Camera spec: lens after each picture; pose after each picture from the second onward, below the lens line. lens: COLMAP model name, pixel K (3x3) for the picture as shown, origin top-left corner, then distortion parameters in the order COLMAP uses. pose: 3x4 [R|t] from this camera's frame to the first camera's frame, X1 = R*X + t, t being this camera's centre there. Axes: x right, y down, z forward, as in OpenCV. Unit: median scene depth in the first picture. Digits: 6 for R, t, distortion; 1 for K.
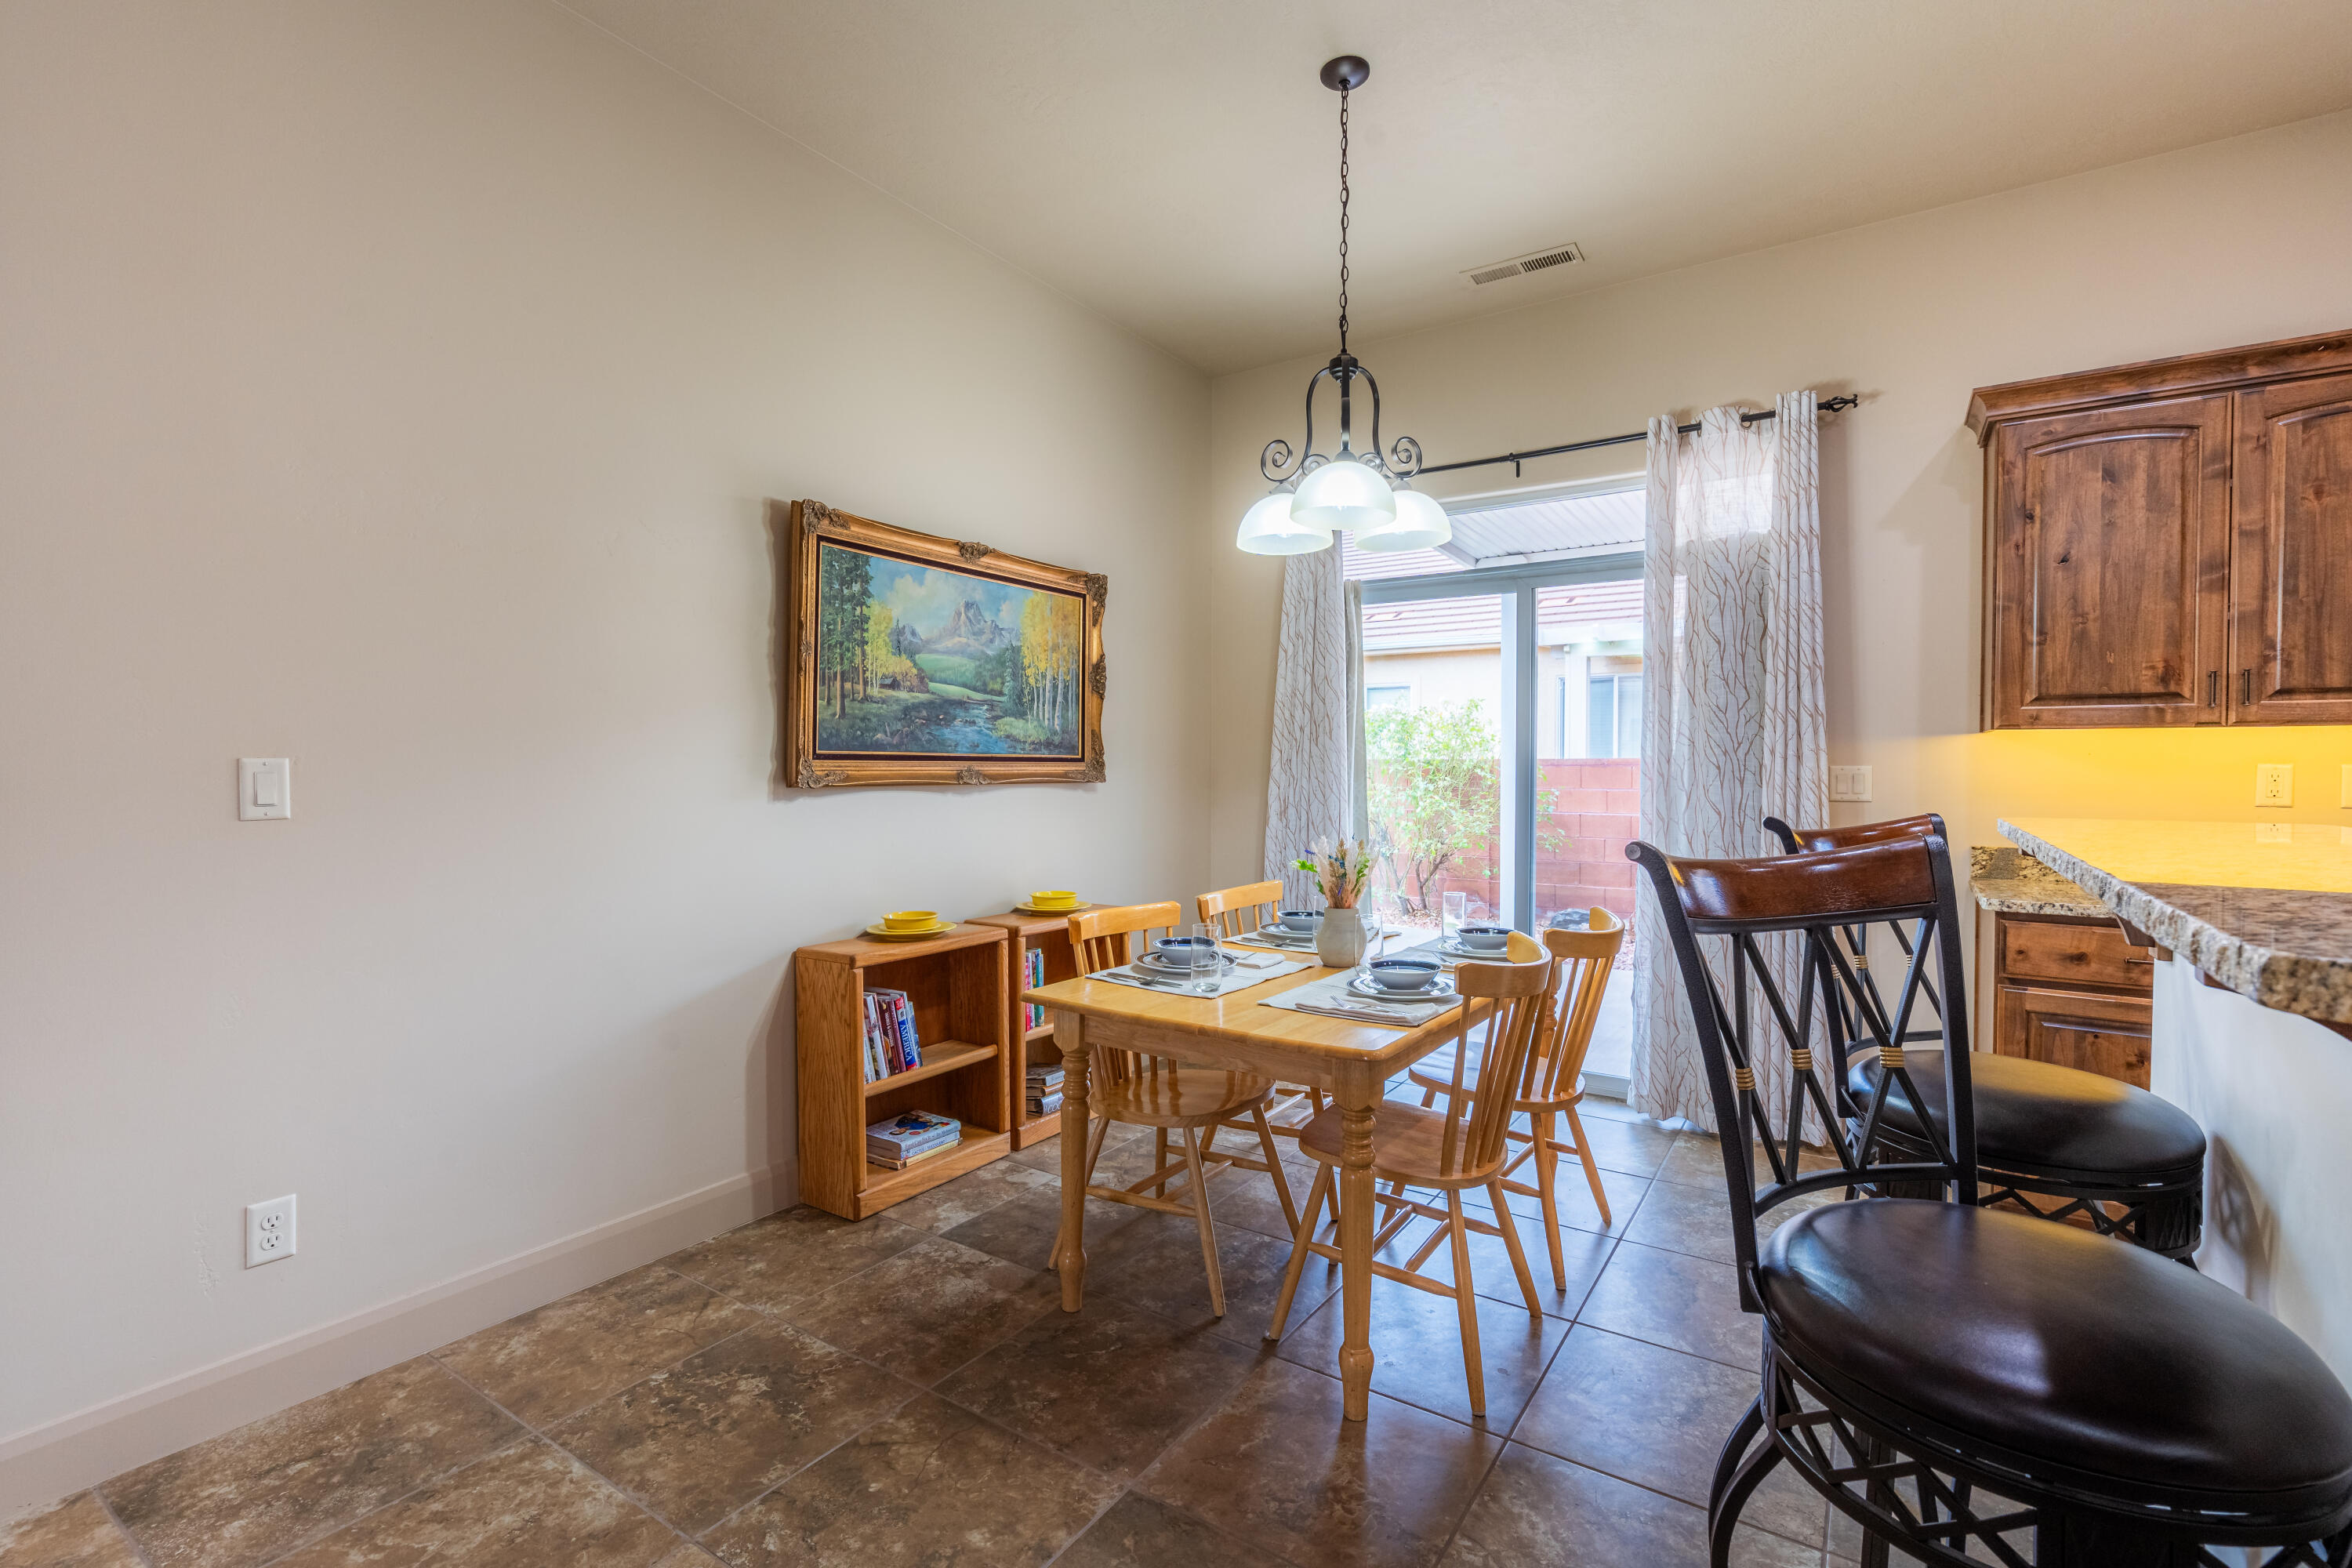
lens RADIAL K [[1056.0, 0, 1169.0], [0, 1056.0, 779.5], [0, 0, 1]] dist [-0.001079, 0.000024]
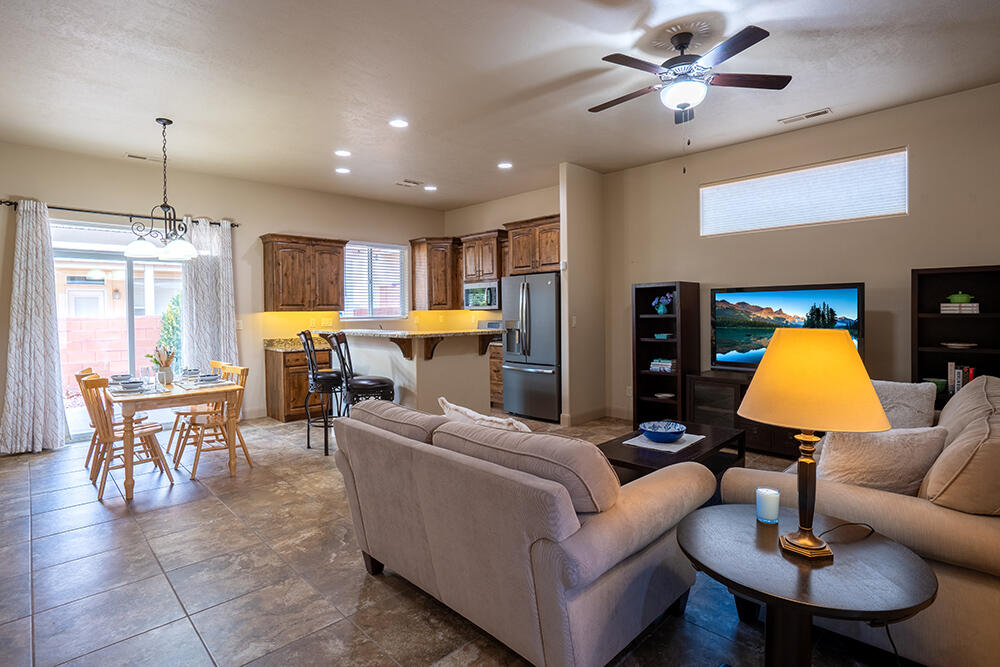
lens RADIAL K [[499.4, 0, 494.2], [0, 499.4, 320.5], [0, 0, 1]] dist [-0.028242, 0.000961]
pose [[0.201482, -0.023780, 0.979203, -1.077911], [0.023860, 0.999528, 0.019364, -0.029327], [-0.979202, 0.019462, 0.201954, -0.317385]]
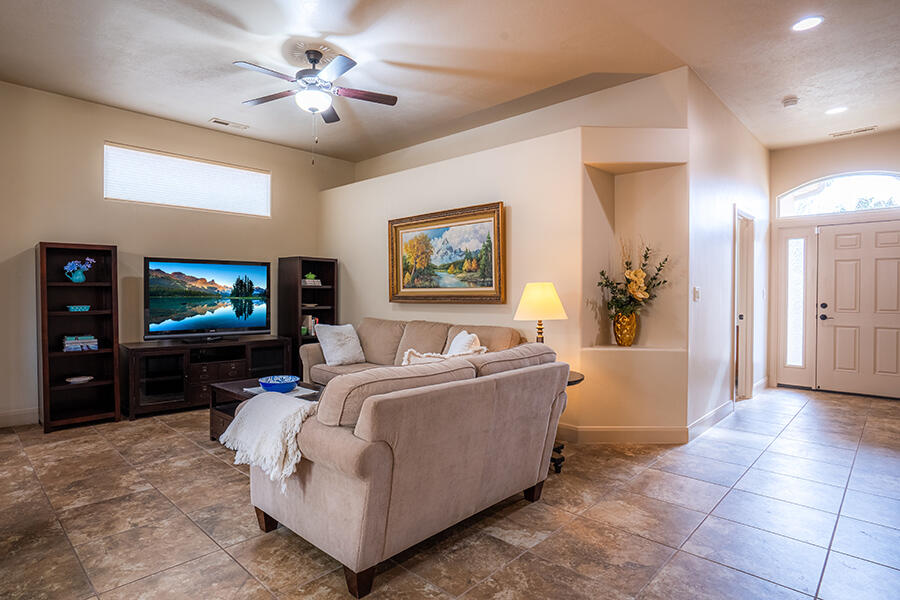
lens RADIAL K [[488.8, 0, 423.1], [0, 488.8, 300.8], [0, 0, 1]] dist [-0.054279, 0.026747]
pose [[-0.982894, -0.008846, 0.183961, -0.478419], [-0.003611, 0.999580, 0.028771, 0.008022], [-0.184138, 0.027615, -0.982512, 0.688874]]
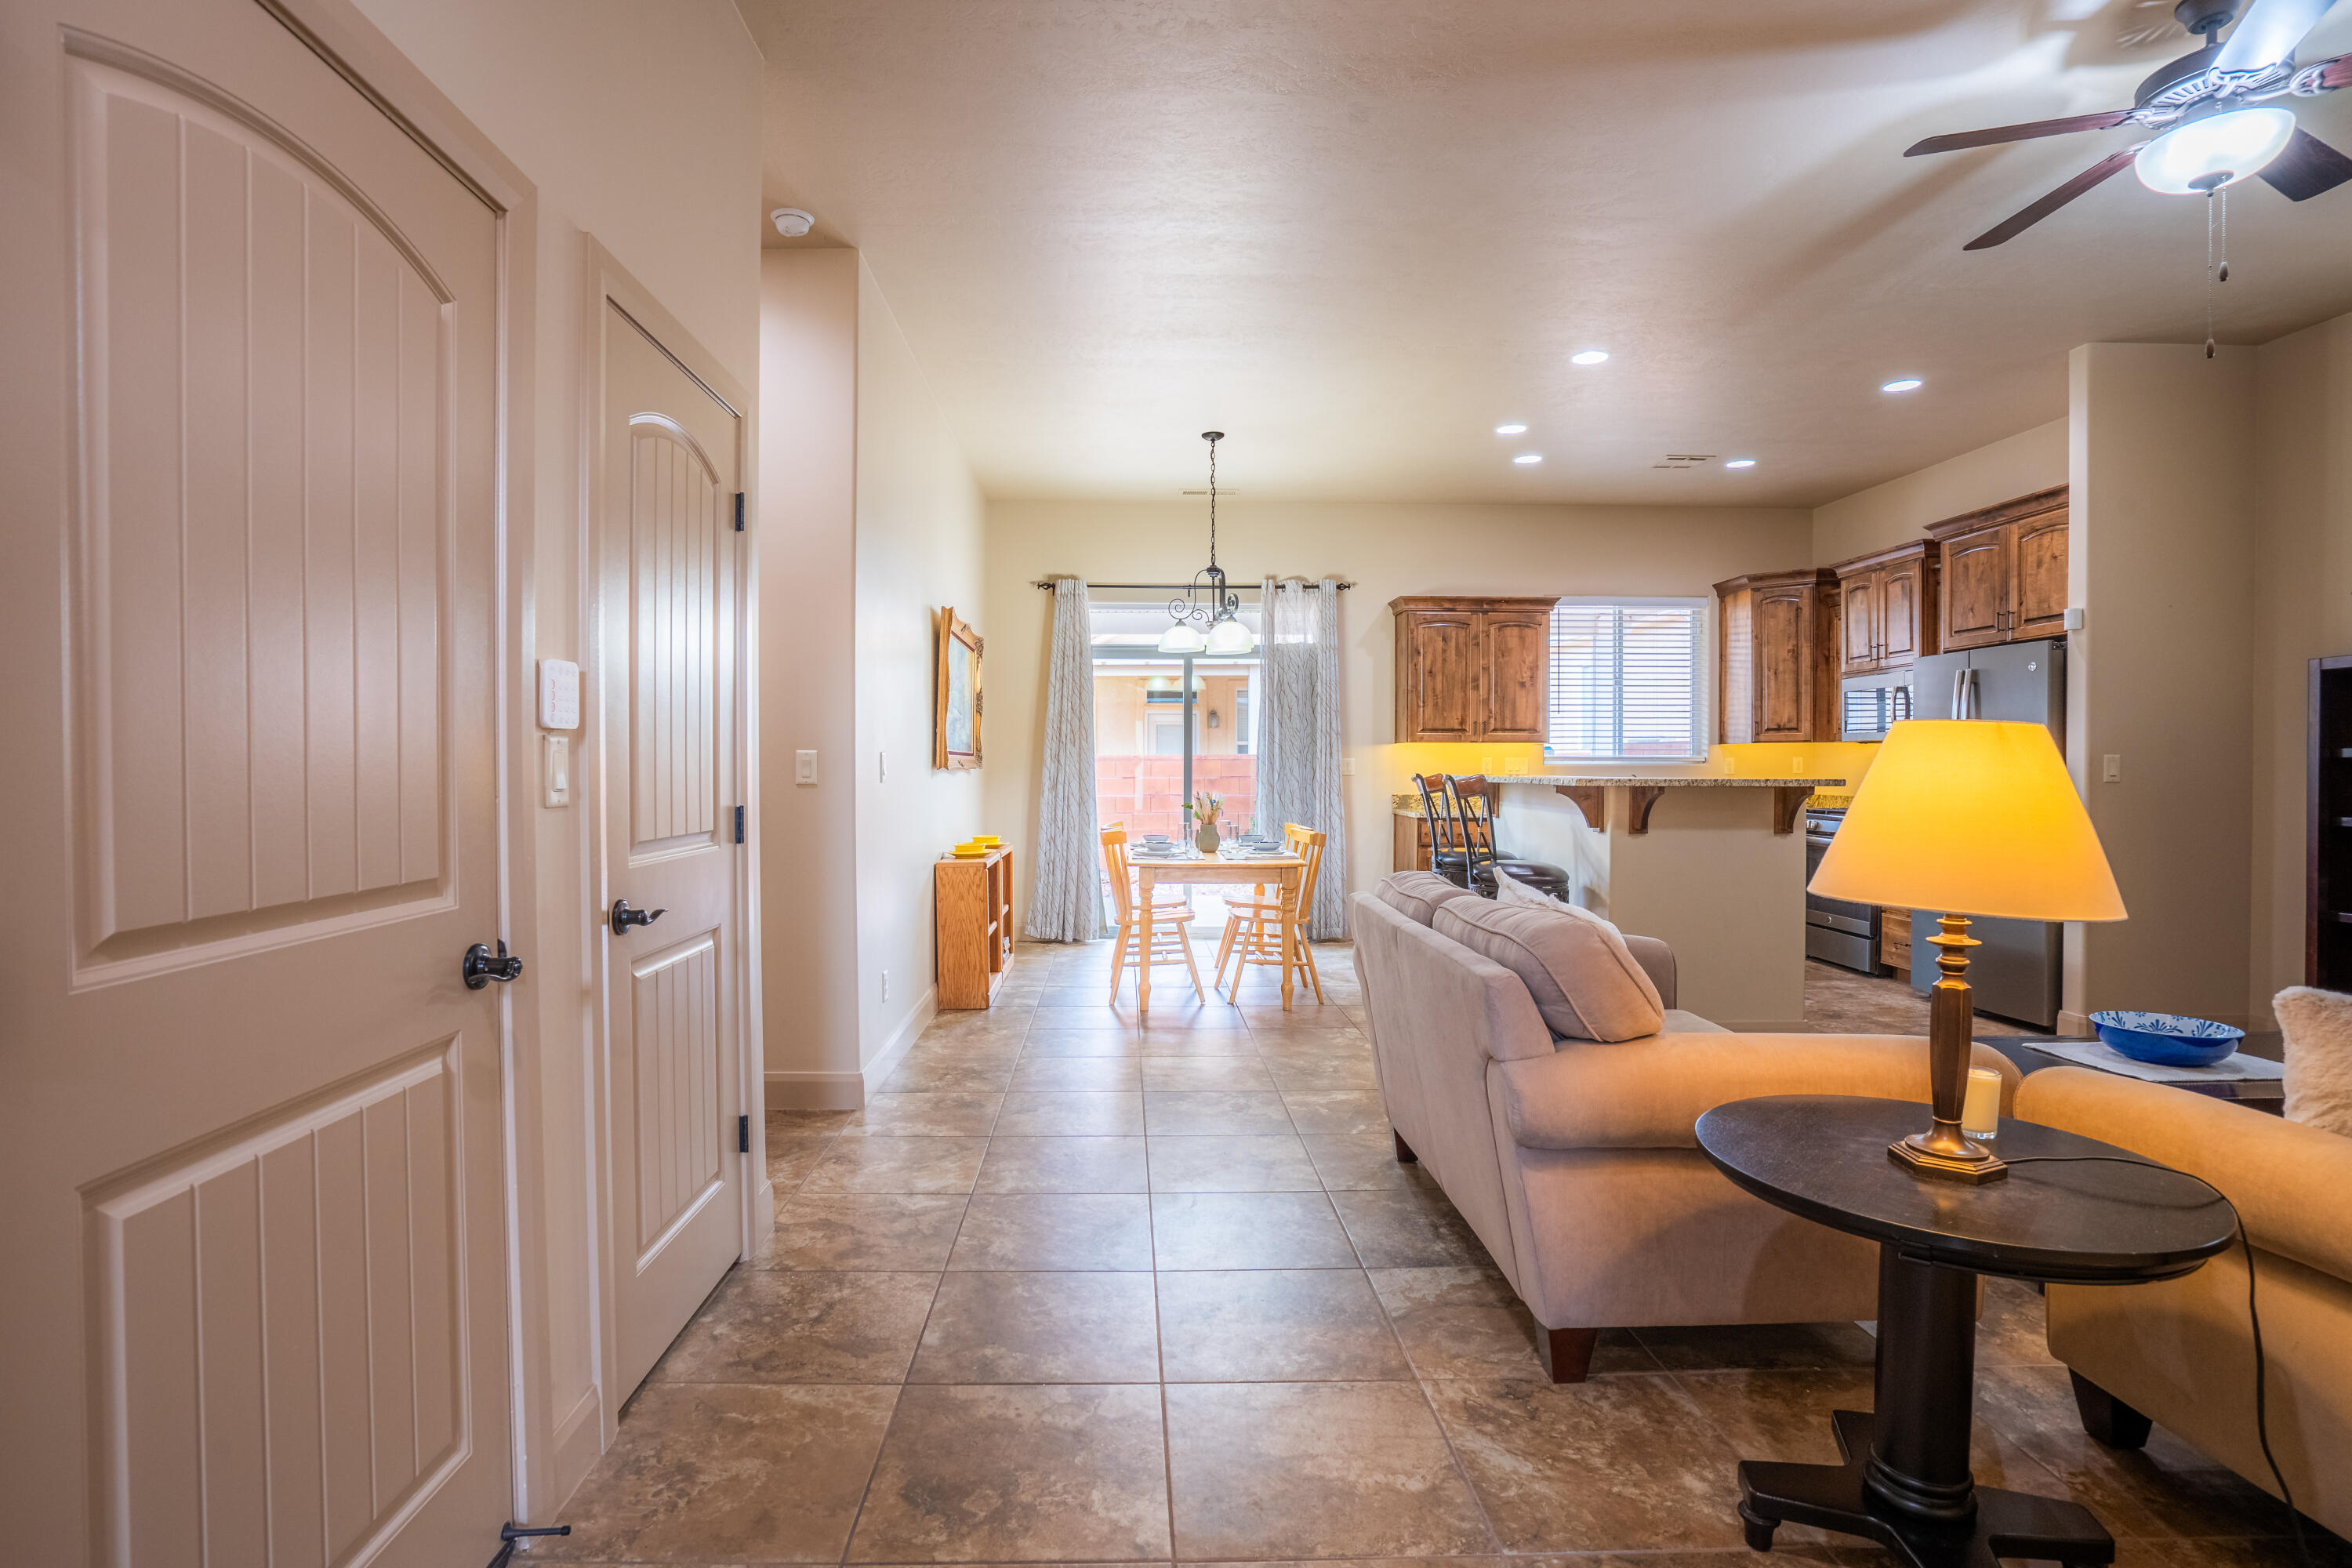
lens RADIAL K [[1146.9, 0, 1142.8], [0, 1146.9, 782.0], [0, 0, 1]] dist [-0.064537, 0.030166]
pose [[0.815502, -0.010151, 0.578665, -1.185527], [0.008101, 0.999948, 0.006124, 0.020232], [-0.578698, -0.000306, 0.815542, -0.737627]]
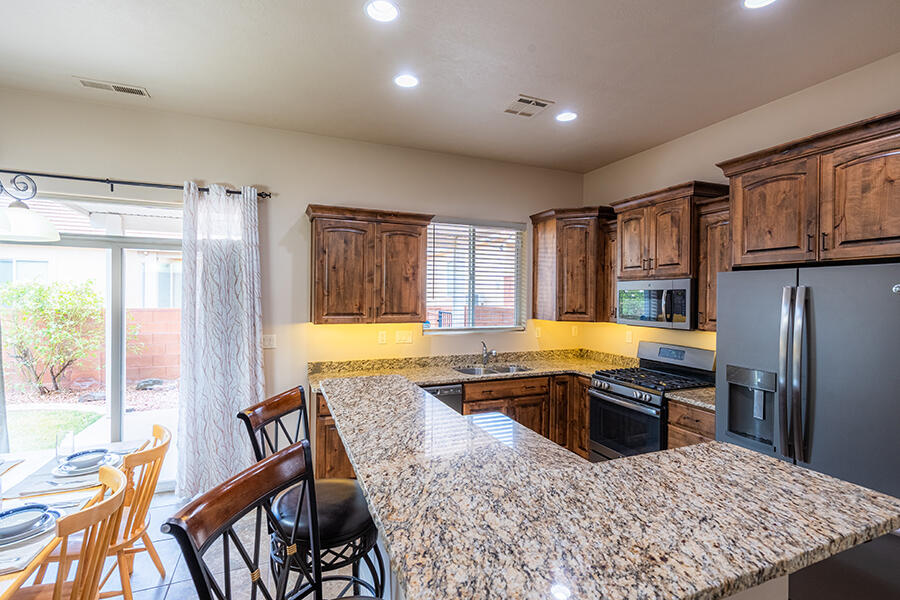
lens RADIAL K [[412.4, 0, 447.9], [0, 412.4, 298.0], [0, 0, 1]] dist [-0.001470, 0.000519]
pose [[0.549591, -0.003740, 0.835426, 0.047884], [0.001299, 0.999993, 0.003622, -0.125822], [-0.835433, -0.000905, 0.549592, 0.087273]]
